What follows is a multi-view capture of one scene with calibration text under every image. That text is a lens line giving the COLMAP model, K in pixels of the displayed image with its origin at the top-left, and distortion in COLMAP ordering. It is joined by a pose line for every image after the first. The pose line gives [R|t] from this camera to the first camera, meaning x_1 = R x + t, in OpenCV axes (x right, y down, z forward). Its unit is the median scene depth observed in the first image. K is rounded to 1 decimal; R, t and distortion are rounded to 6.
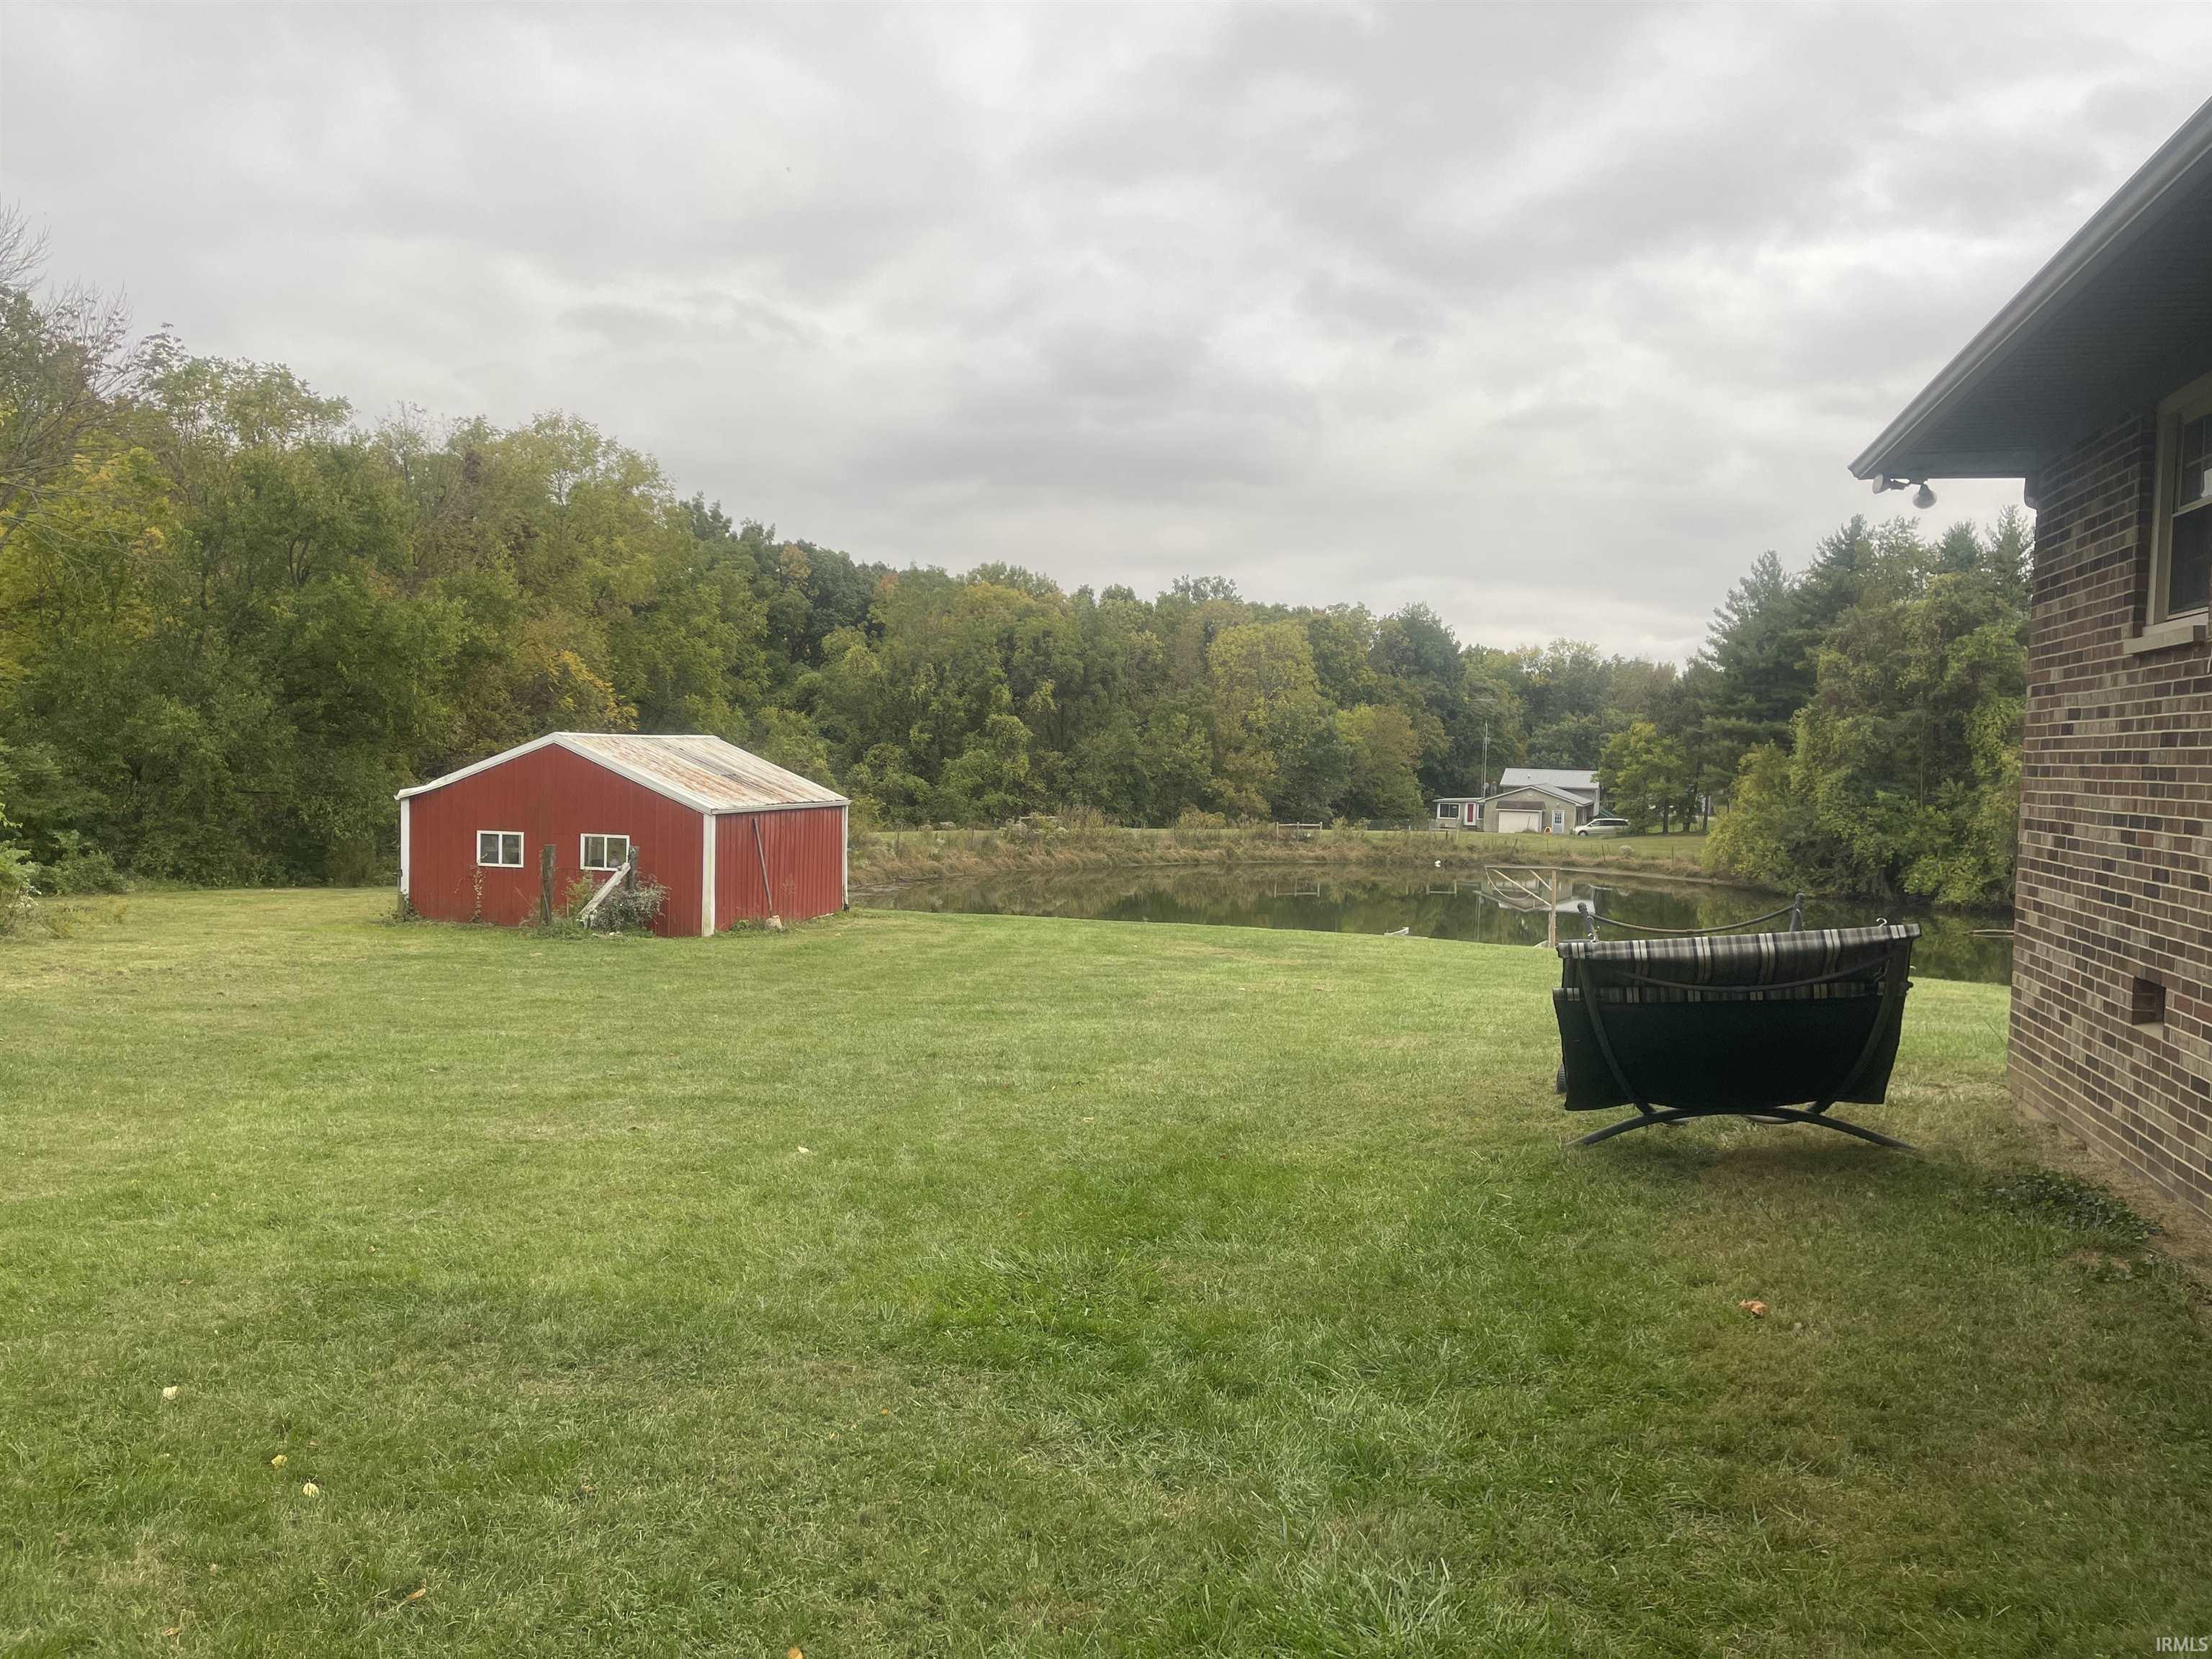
lens RADIAL K [[1695.4, 0, 1106.0], [0, 1695.4, 829.5], [0, 0, 1]] dist [0.091844, -0.124961]
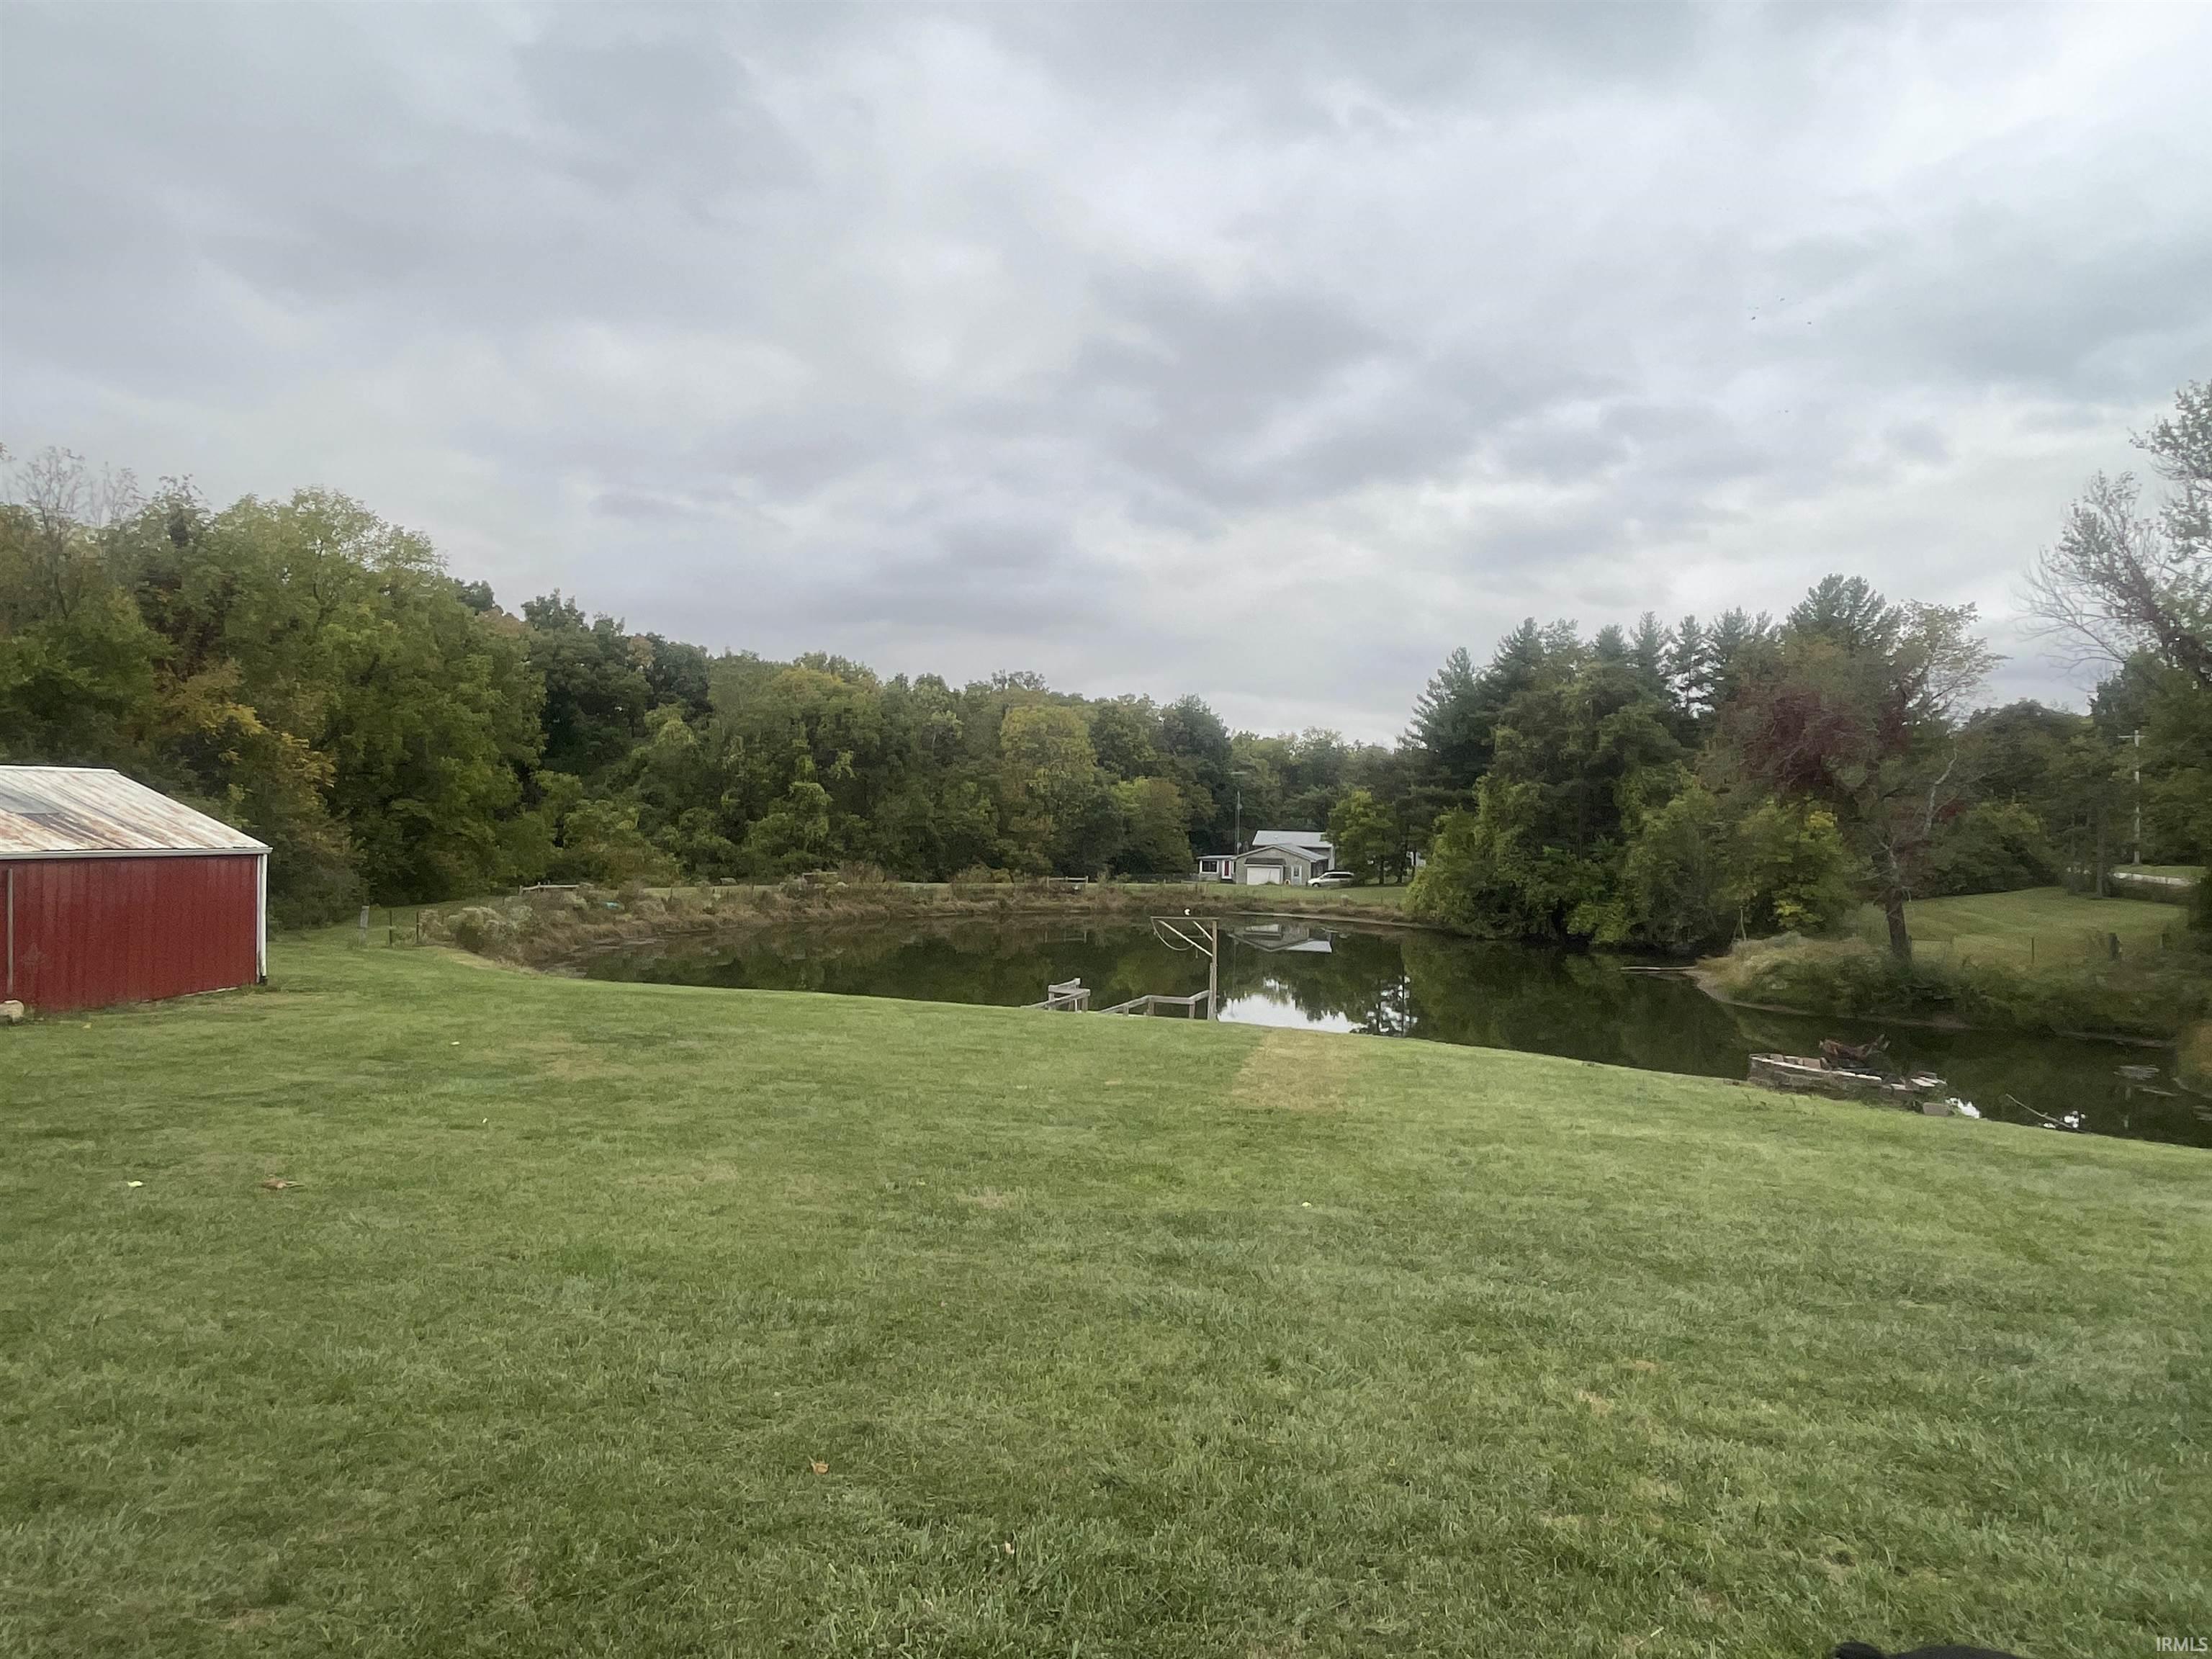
lens RADIAL K [[1326.3, 0, 1134.0], [0, 1326.3, 840.8], [0, 0, 1]] dist [0.005881, -0.000043]
pose [[0.994529, -0.002938, 0.104417, 0.064403], [0.006347, 0.999457, -0.032332, 0.000775], [-0.104265, 0.032818, 0.994008, 0.110751]]
